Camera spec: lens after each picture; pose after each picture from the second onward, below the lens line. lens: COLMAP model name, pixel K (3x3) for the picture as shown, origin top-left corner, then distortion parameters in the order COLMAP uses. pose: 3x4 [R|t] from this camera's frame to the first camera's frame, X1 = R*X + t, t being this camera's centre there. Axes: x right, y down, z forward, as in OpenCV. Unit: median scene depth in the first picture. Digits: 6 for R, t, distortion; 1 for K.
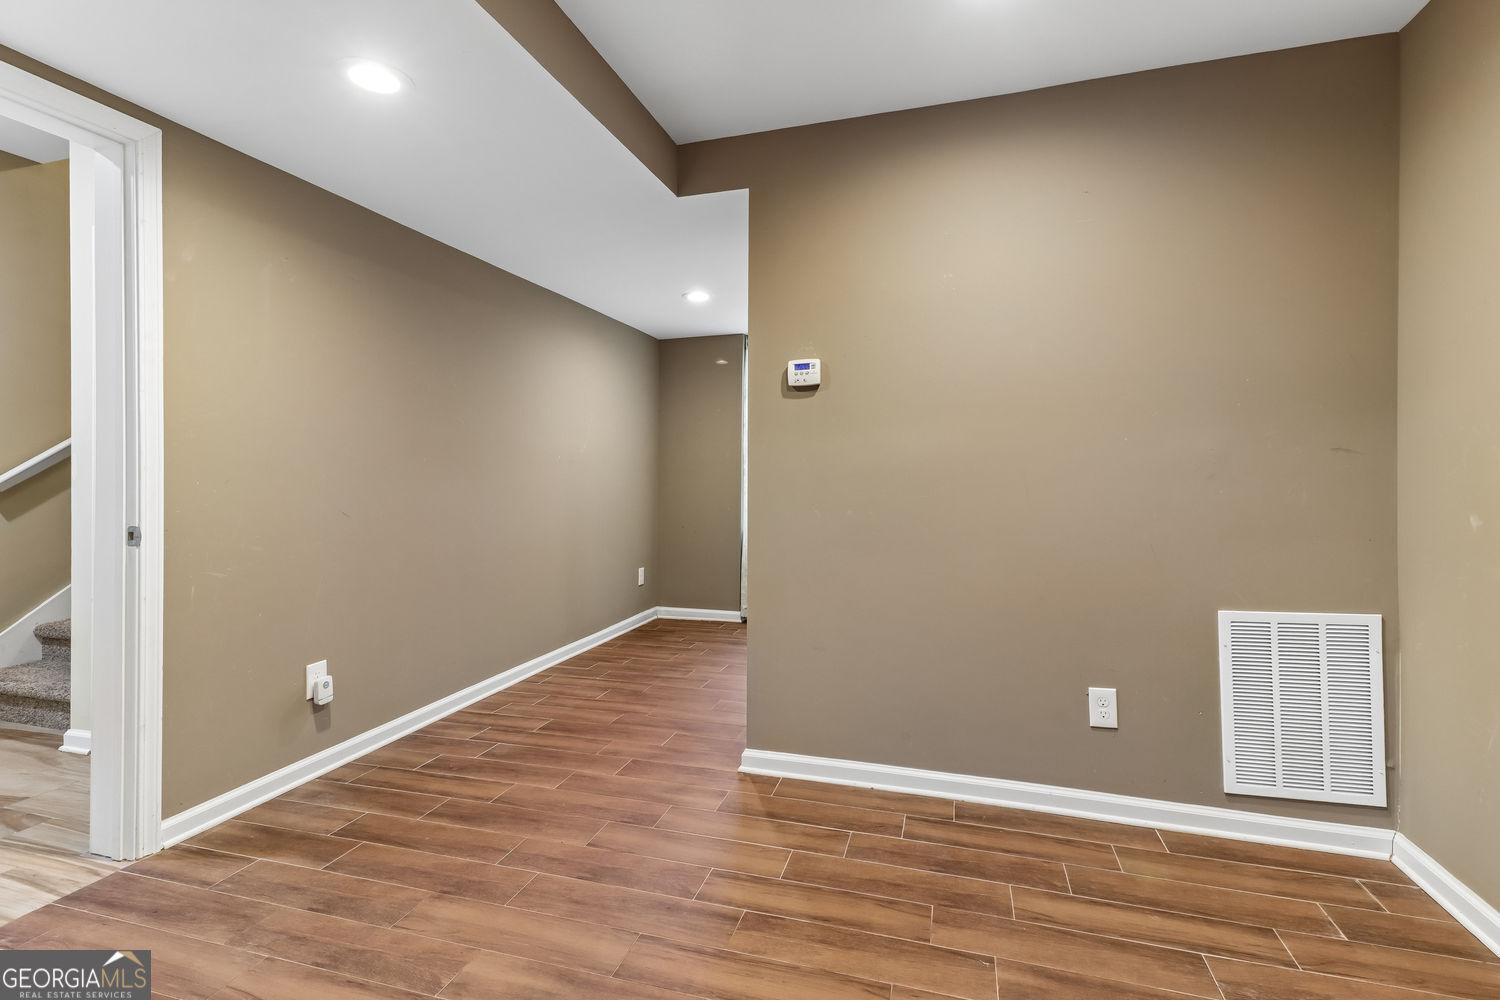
lens RADIAL K [[688.4, 0, 756.1], [0, 688.4, 472.0], [0, 0, 1]] dist [0.009085, -0.001096]
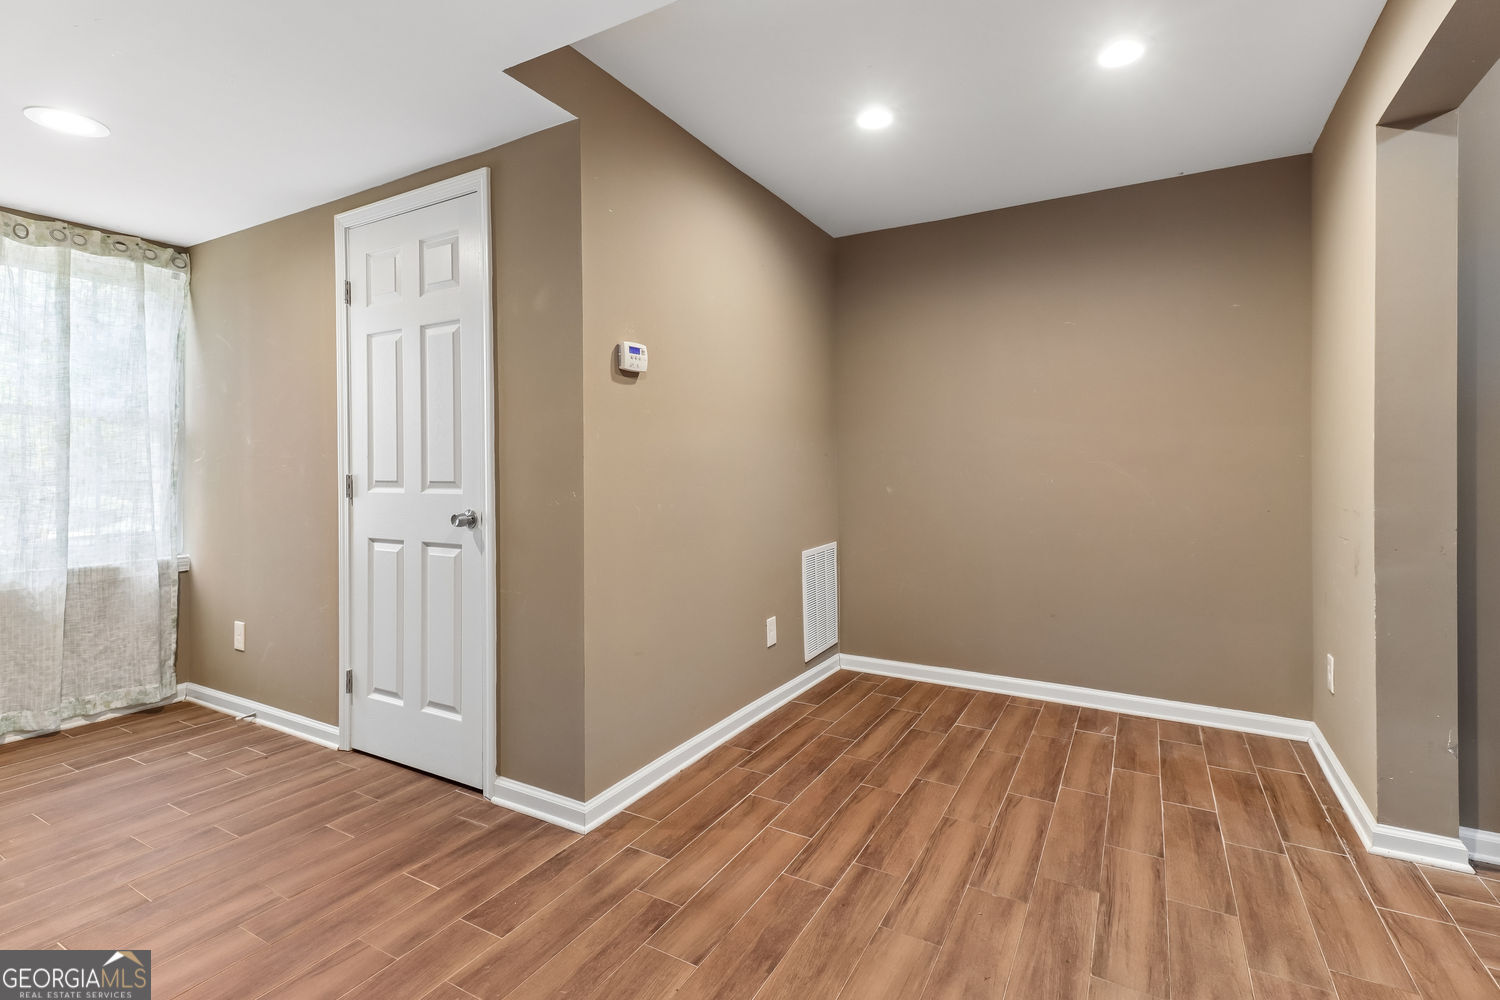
lens RADIAL K [[688.4, 0, 756.1], [0, 688.4, 472.0], [0, 0, 1]] dist [0.009085, -0.001096]
pose [[0.235673, -0.009869, 0.971782, -0.819080], [0.008169, 0.999933, 0.008174, 0.002614], [-0.971798, 0.006012, 0.235738, 0.653489]]
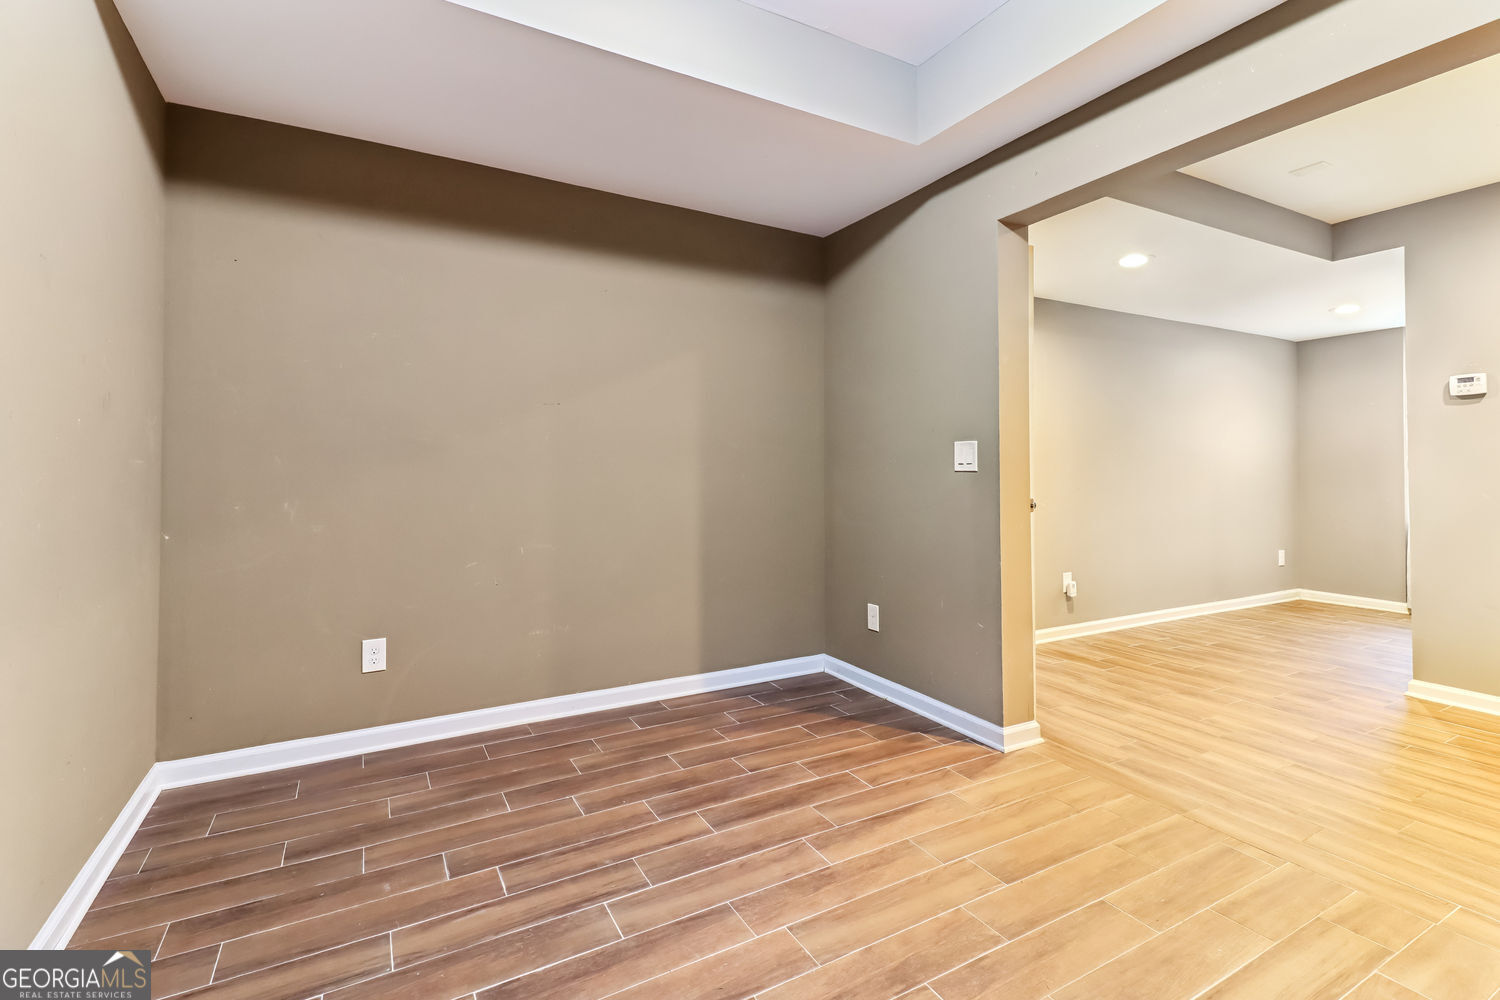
lens RADIAL K [[691.8, 0, 745.9], [0, 691.8, 441.9], [0, 0, 1]] dist [0.002545, -0.000644]
pose [[0.708527, -0.020177, -0.705395, 0.026722], [-0.002477, 0.999514, -0.031078, 0.003628], [0.705679, 0.023767, 0.708133, -0.864912]]
